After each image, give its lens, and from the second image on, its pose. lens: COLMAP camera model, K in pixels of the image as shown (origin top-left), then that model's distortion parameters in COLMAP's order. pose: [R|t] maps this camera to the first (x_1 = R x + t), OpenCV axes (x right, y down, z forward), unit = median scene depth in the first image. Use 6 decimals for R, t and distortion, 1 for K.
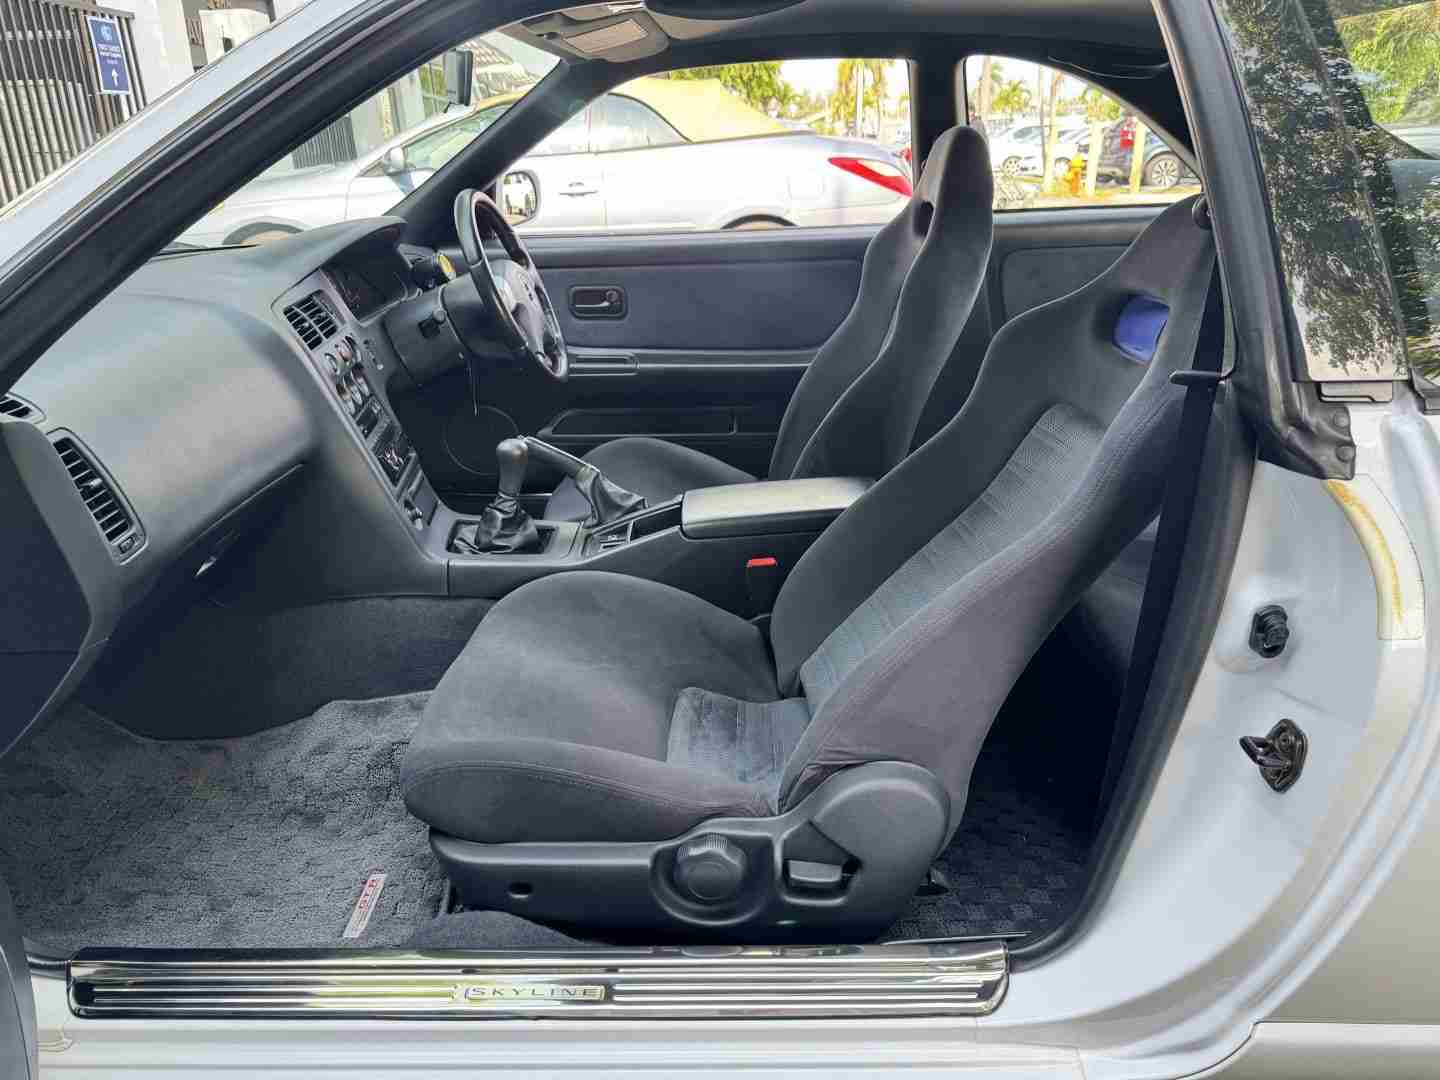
lens RADIAL K [[1004.8, 0, 720.0], [0, 1004.8, 540.0], [0, 0, 1]] dist [-0.002879, -0.020630]
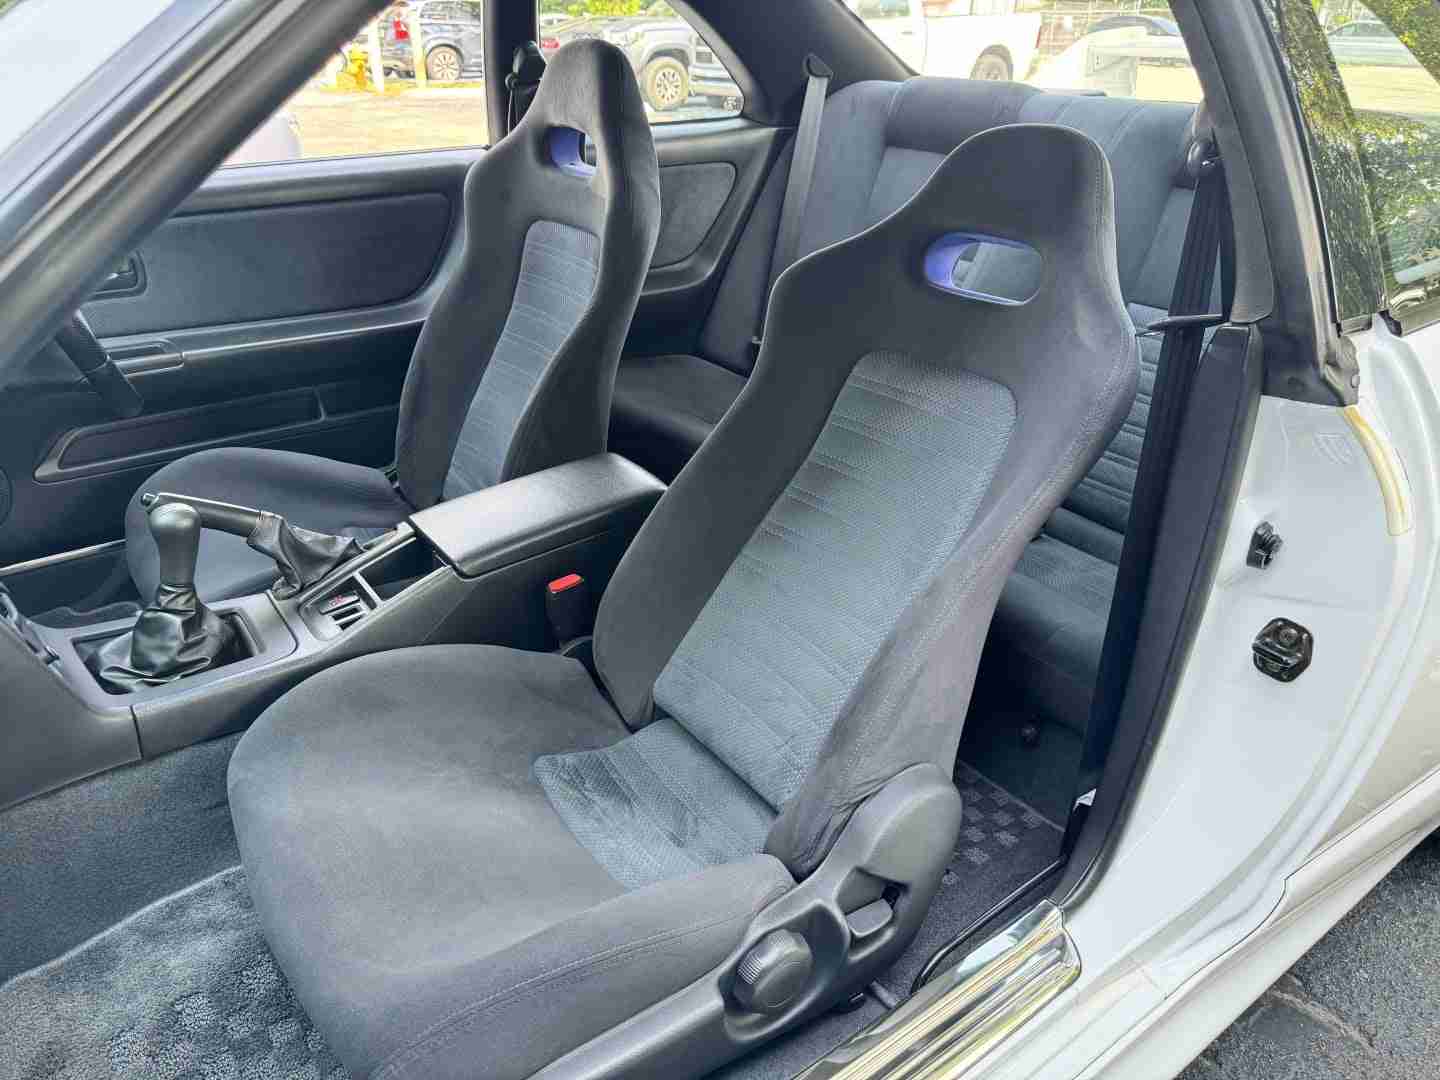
lens RADIAL K [[995.5, 0, 732.3], [0, 995.5, 564.3], [0, 0, 1]] dist [-0.008167, -0.026965]
pose [[0.795459, -0.259770, 0.547507, -0.291174], [0.194492, 0.965107, 0.175331, -0.109359], [-0.573948, -0.032982, 0.818227, 0.253286]]
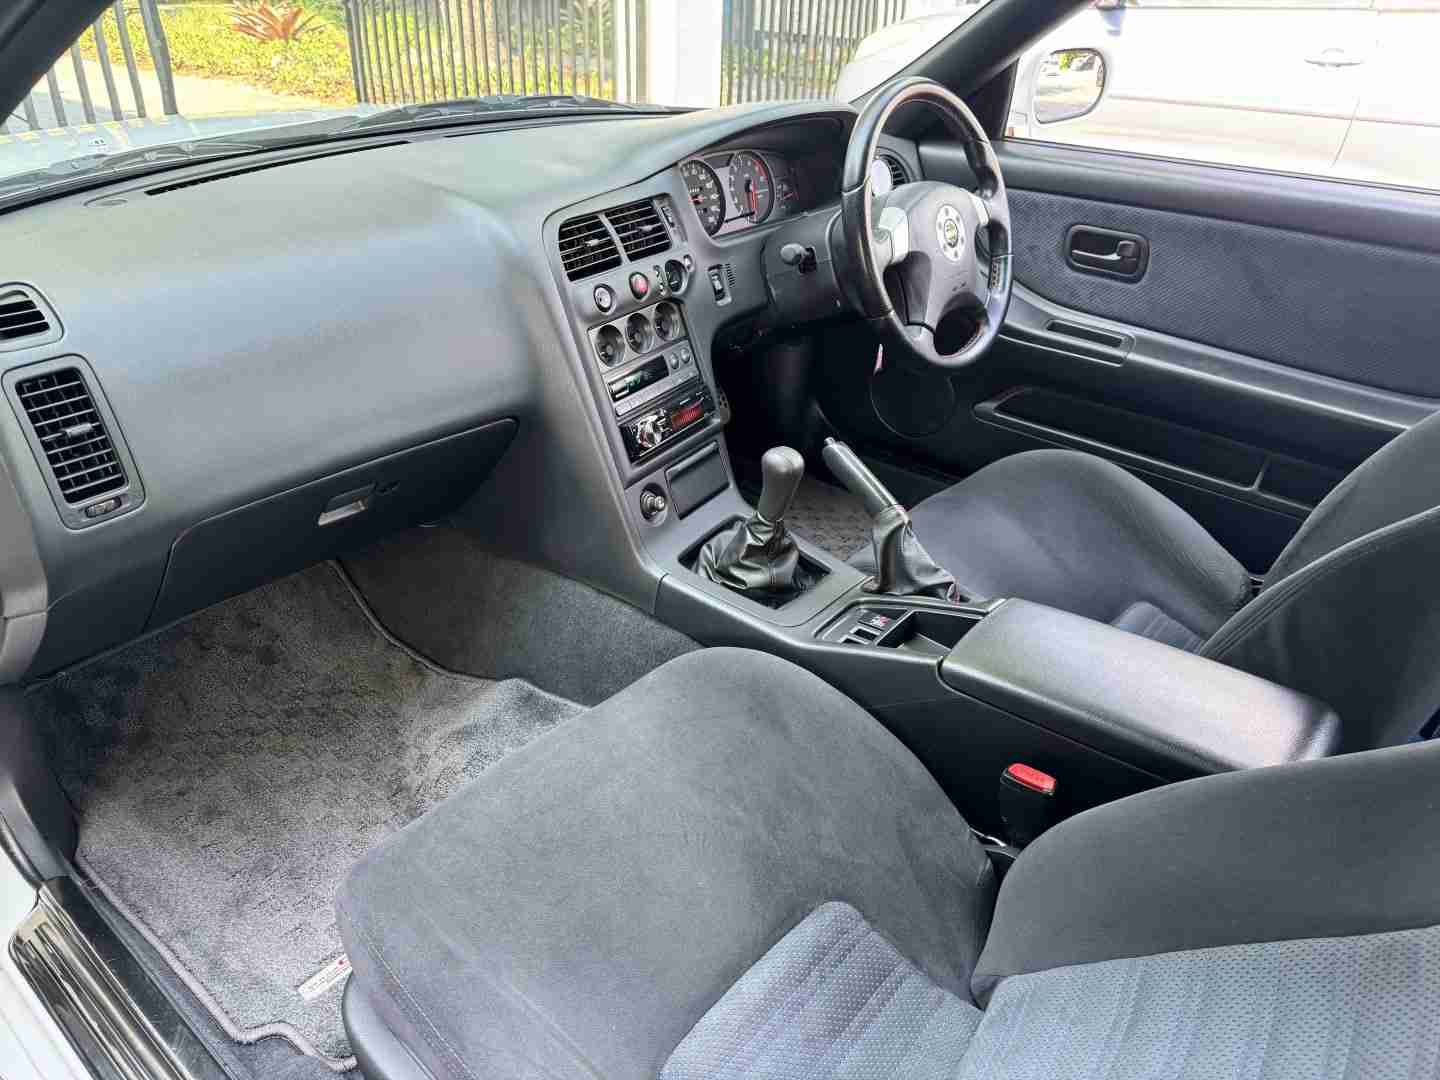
lens RADIAL K [[957.6, 0, 700.4], [0, 957.6, 534.0], [0, 0, 1]] dist [0.002929, -0.003199]
pose [[0.745725, 0.345699, -0.569549, 0.167734], [-0.261883, 0.938137, 0.226530, -0.190087], [0.612626, -0.019774, 0.790125, 0.436010]]
